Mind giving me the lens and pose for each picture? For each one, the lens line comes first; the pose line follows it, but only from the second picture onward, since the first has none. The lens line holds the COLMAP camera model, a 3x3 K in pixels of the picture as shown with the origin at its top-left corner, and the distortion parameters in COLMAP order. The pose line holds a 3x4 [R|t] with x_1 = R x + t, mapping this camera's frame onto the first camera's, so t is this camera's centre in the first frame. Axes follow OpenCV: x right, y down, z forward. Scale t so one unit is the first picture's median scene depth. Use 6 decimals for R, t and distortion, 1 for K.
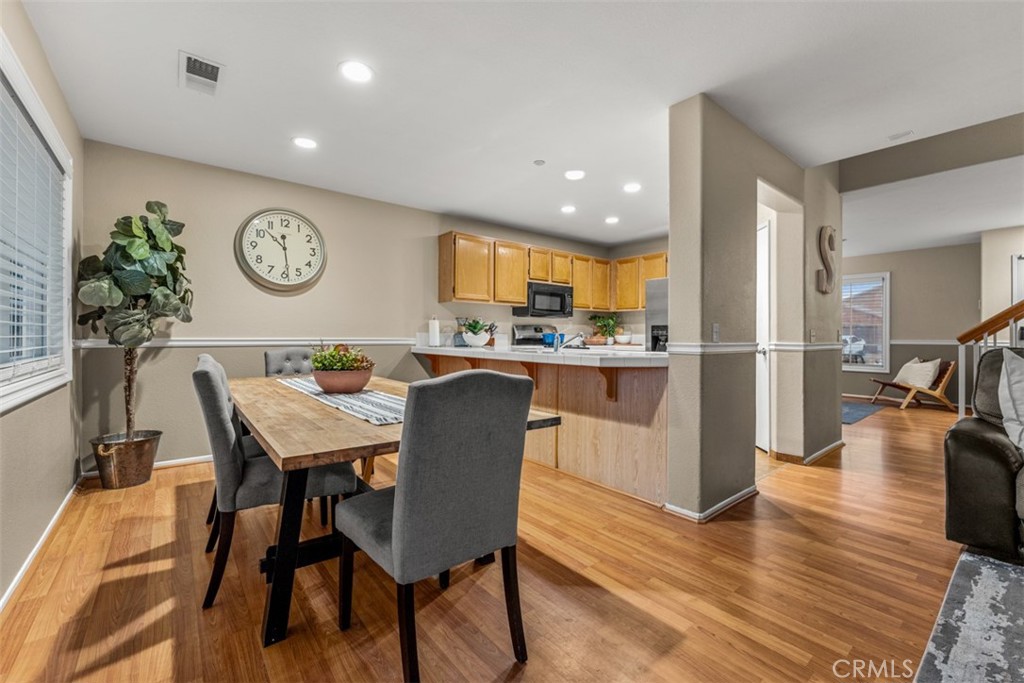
lens RADIAL K [[425.5, 0, 512.0], [0, 425.5, 341.5], [0, 0, 1]] dist [-0.000199, -0.000009]
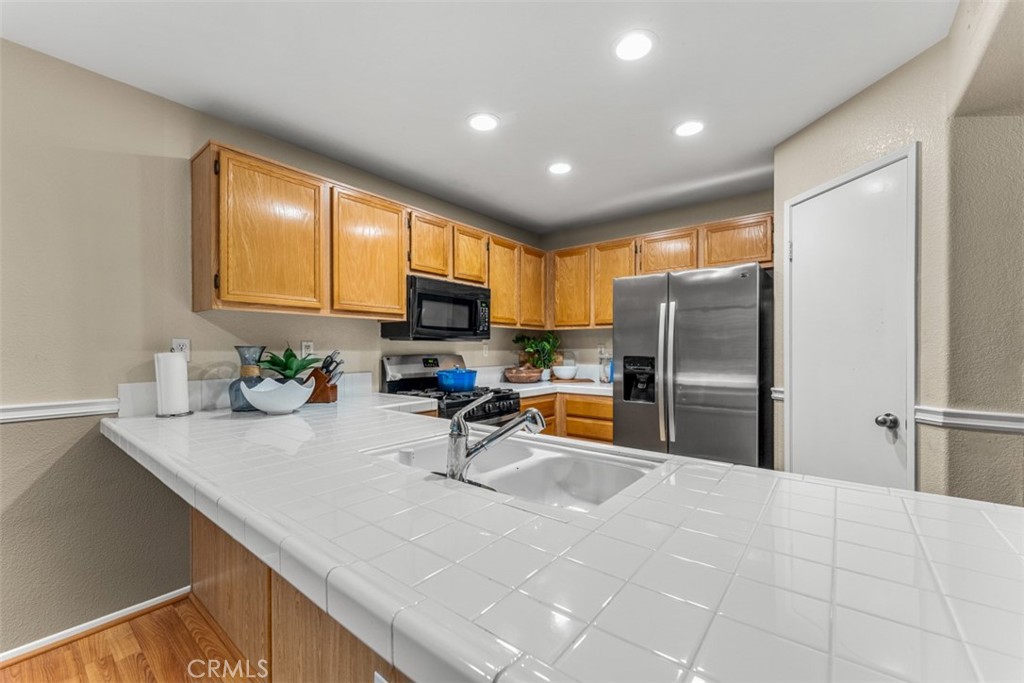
lens RADIAL K [[413.5, 0, 514.6], [0, 413.5, 355.8], [0, 0, 1]] dist [-0.001188, -0.000108]
pose [[0.975577, -0.008869, 0.219480, 0.051084], [0.007669, 0.999951, 0.006316, -0.039905], [-0.219526, -0.004478, 0.975596, 0.443819]]
